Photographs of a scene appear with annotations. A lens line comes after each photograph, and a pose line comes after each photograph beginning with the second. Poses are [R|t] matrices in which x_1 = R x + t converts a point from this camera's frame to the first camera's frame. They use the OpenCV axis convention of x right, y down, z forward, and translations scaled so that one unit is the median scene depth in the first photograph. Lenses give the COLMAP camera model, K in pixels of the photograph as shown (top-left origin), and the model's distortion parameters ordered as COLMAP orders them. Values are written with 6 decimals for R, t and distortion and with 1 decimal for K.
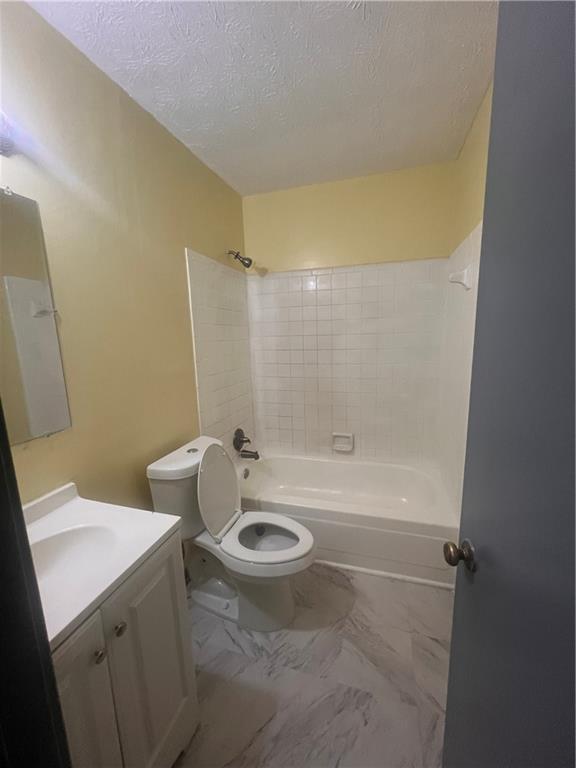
lens RADIAL K [[315.0, 0, 287.8], [0, 315.0, 380.2], [0, 0, 1]] dist [0.000897, 0.000217]
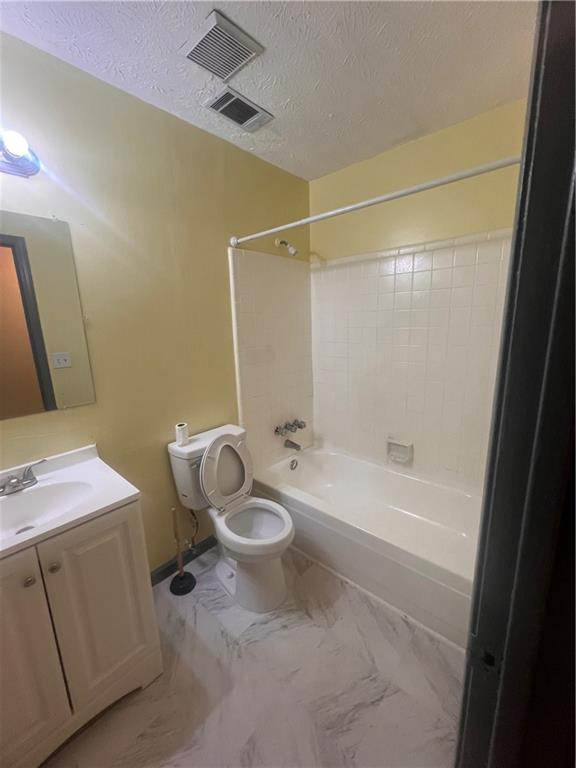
lens RADIAL K [[315.0, 0, 287.8], [0, 315.0, 380.2], [0, 0, 1]] dist [0.000897, 0.000217]
pose [[0.906394, 0.085601, -0.413668, 0.266991], [-0.068868, 0.996096, 0.055227, -0.029332], [0.416781, -0.021569, 0.908751, 0.092849]]
